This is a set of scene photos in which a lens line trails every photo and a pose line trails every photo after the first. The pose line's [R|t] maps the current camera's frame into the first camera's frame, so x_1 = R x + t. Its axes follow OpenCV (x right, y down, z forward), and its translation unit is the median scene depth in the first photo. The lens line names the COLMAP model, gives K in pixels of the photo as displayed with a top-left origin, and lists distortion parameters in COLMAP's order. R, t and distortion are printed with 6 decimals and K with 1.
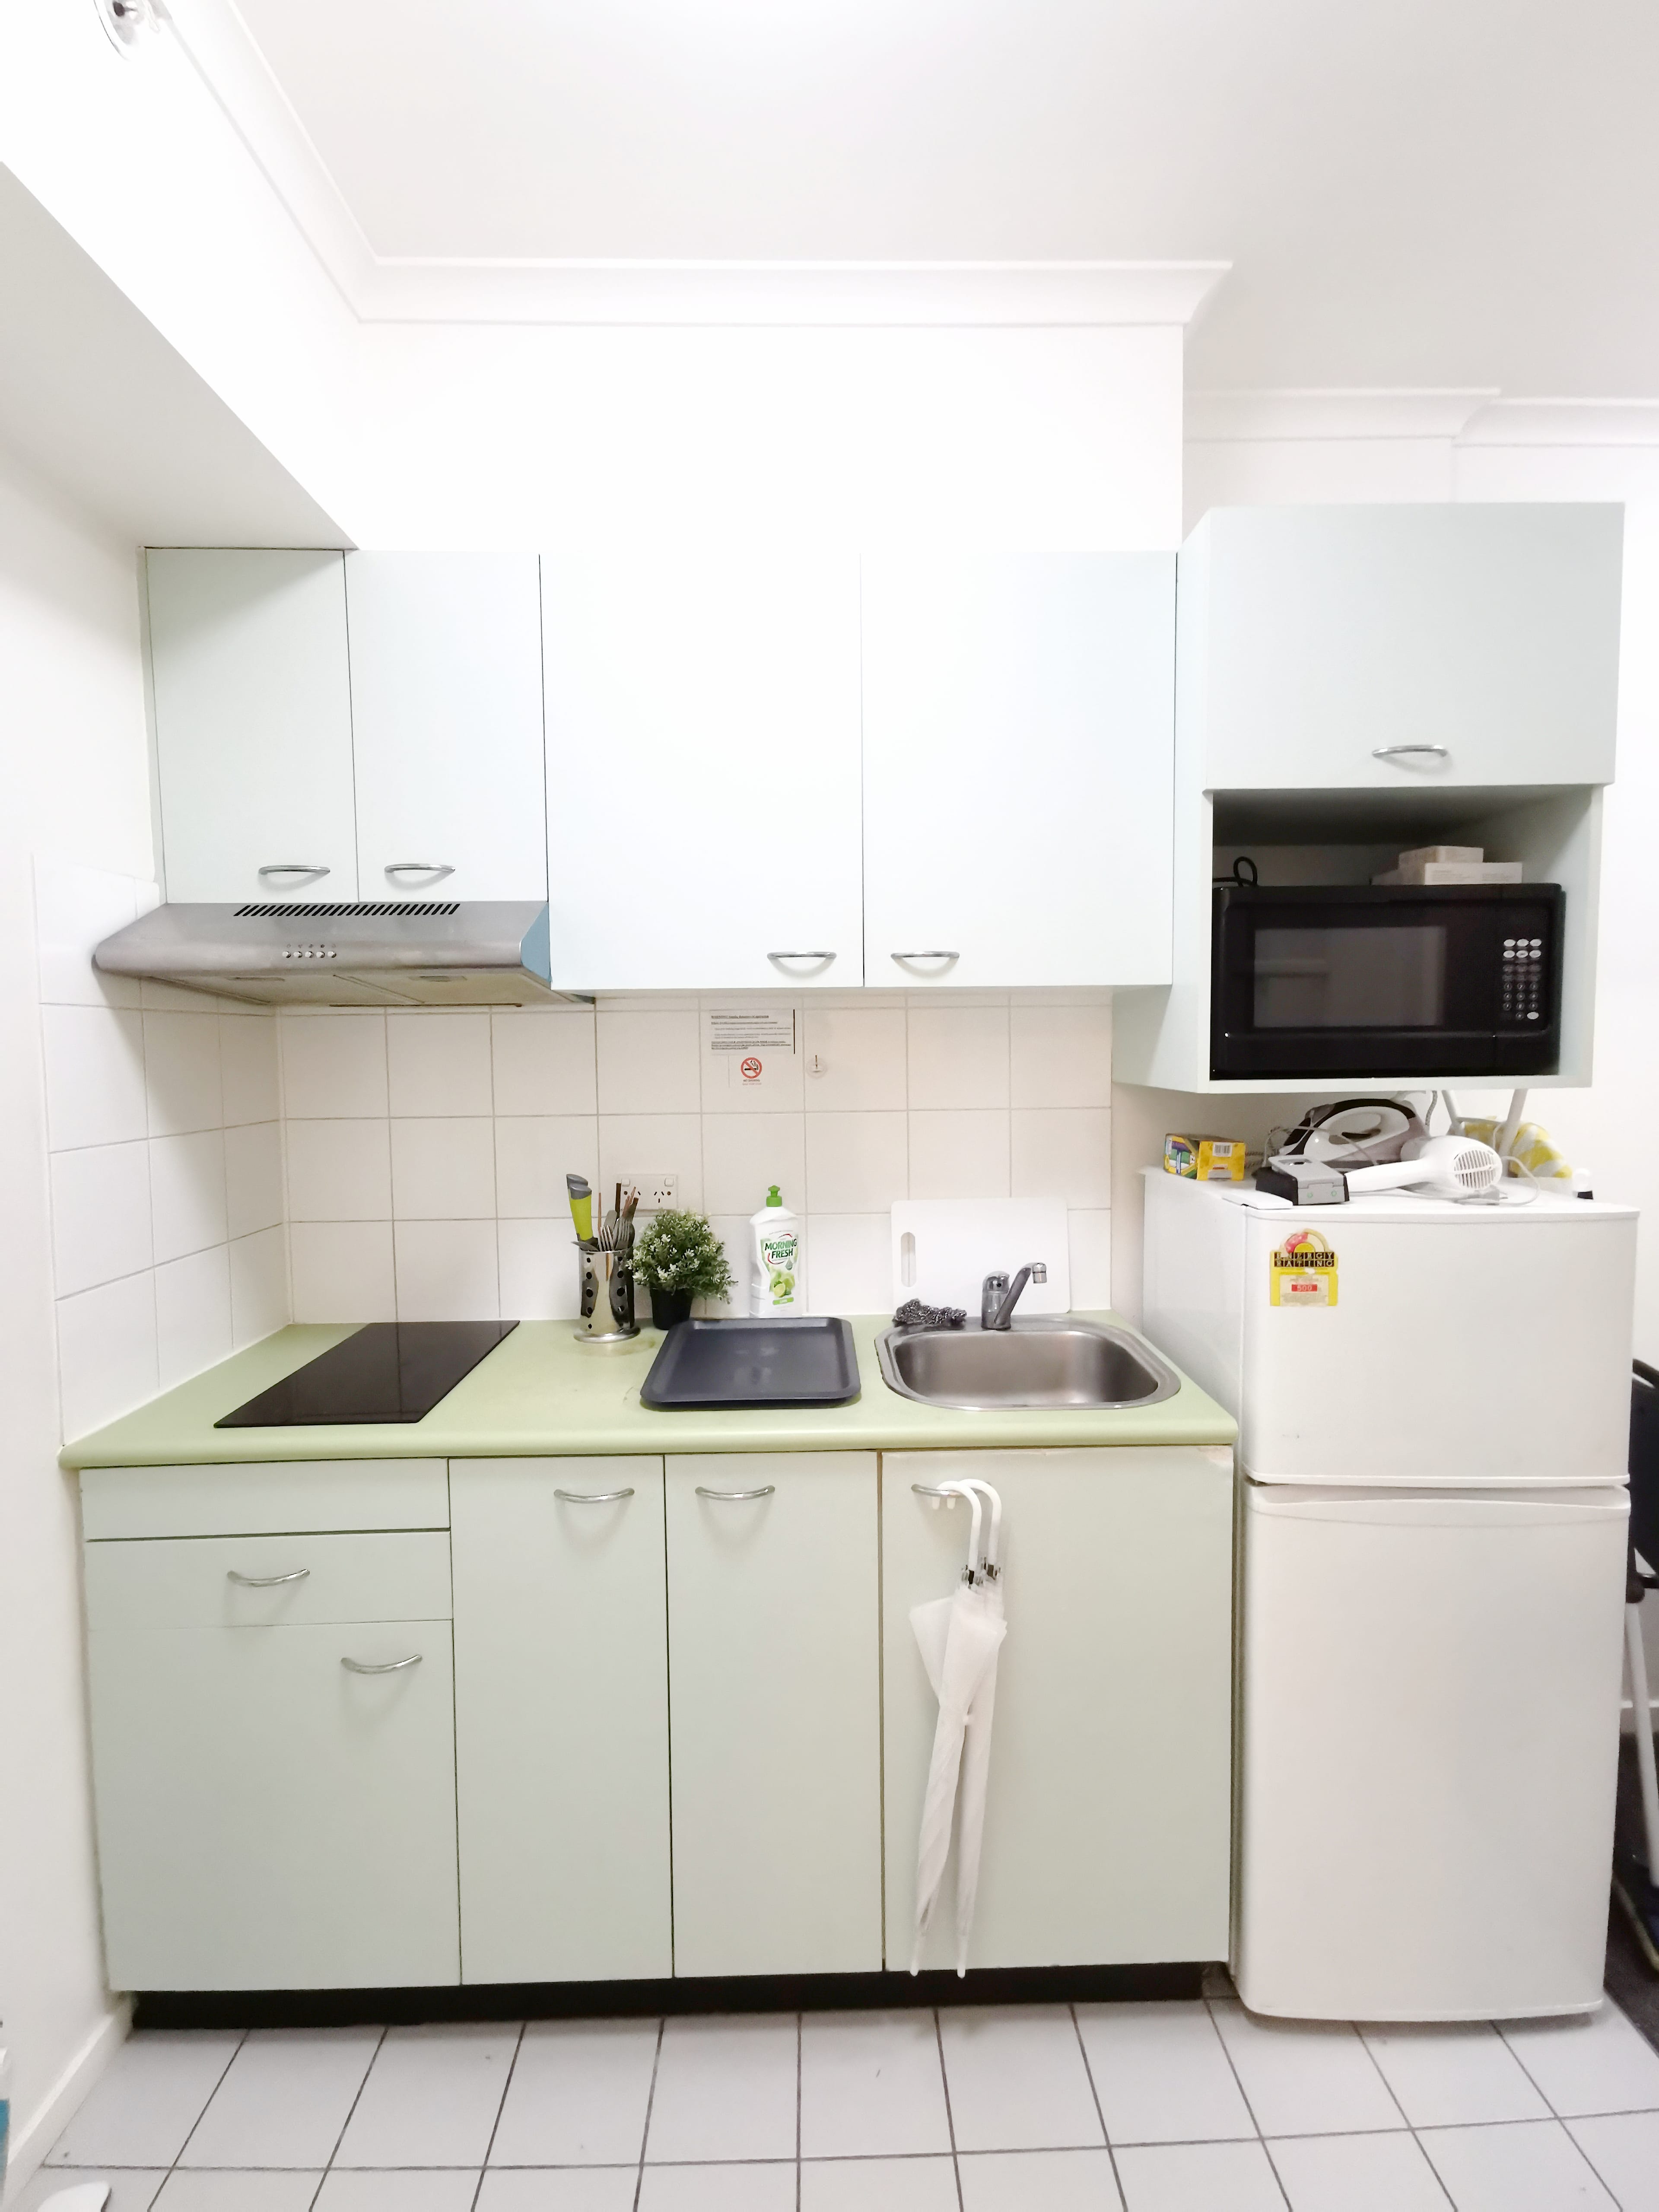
lens RADIAL K [[1024.4, 0, 826.0], [0, 1024.4, 1097.1], [0, 0, 1]] dist [0.016907, 0.000982]
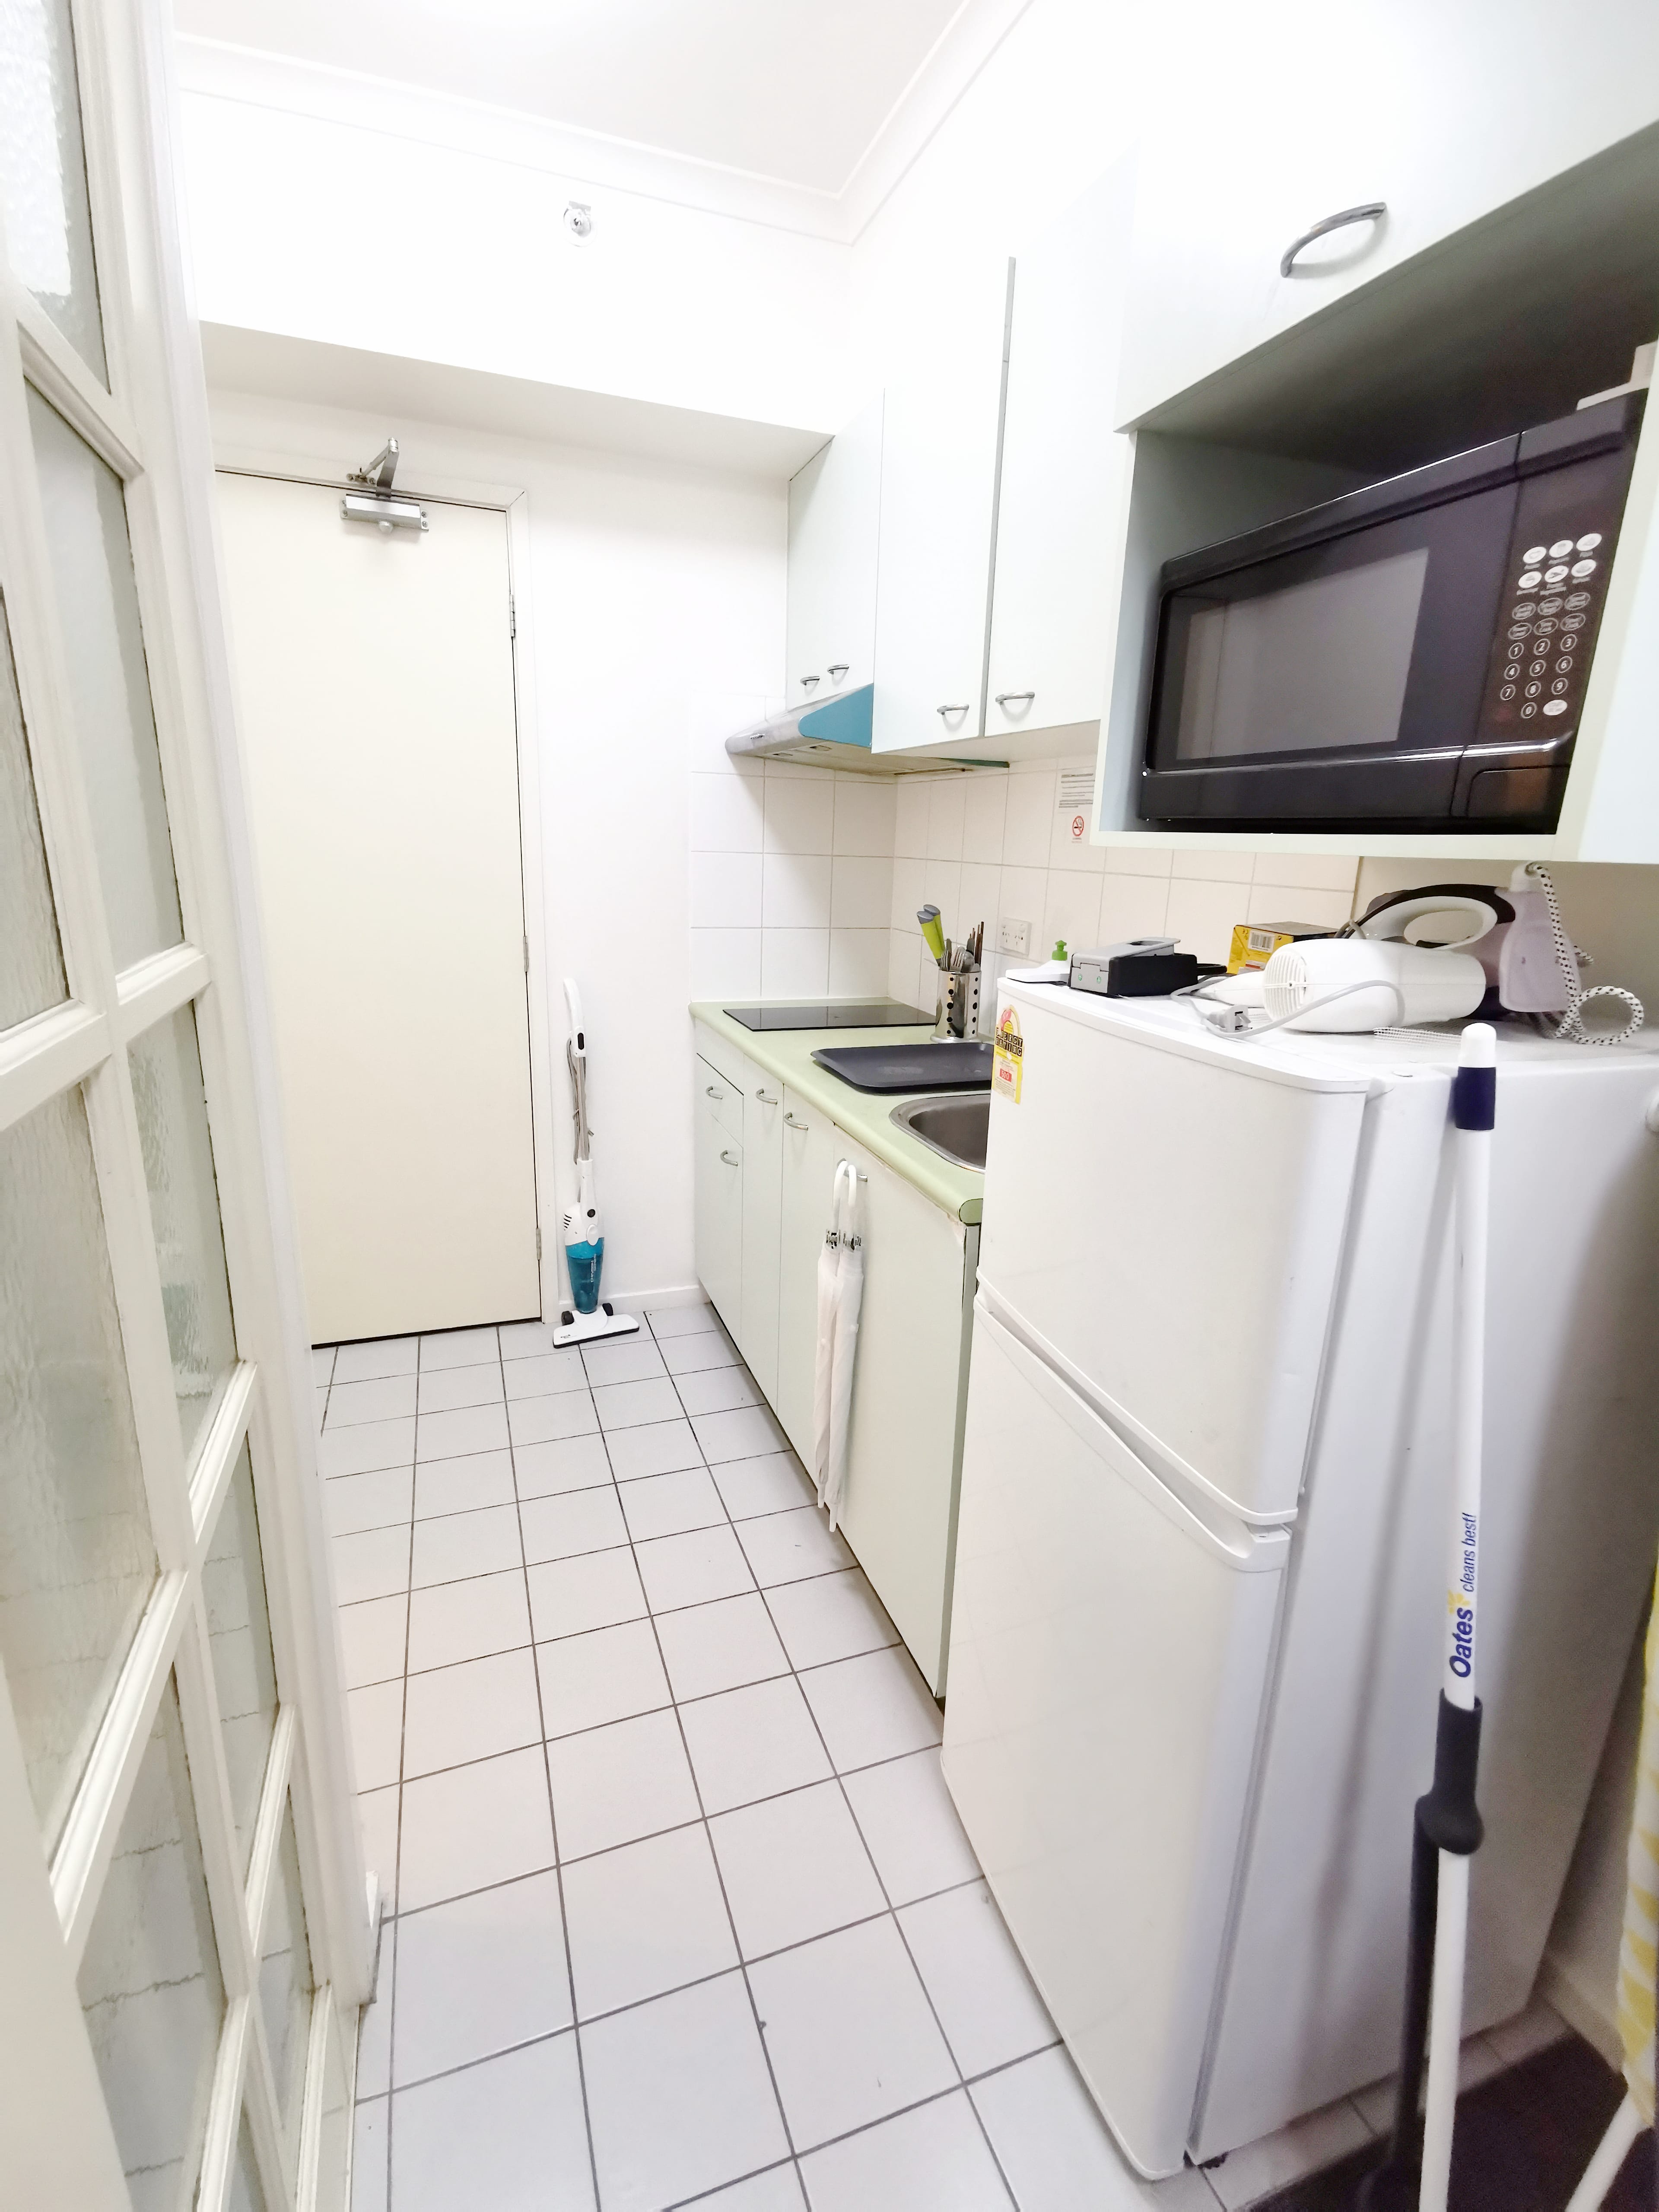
lens RADIAL K [[1005.5, 0, 836.4], [0, 1005.5, 1096.3], [0, 0, 1]] dist [0.029127, -0.017937]
pose [[0.330325, 0.259203, -0.907579, 1.055638], [-0.089504, 0.965823, 0.243261, 0.011364], [0.939614, 0.000877, 0.342235, 0.521691]]
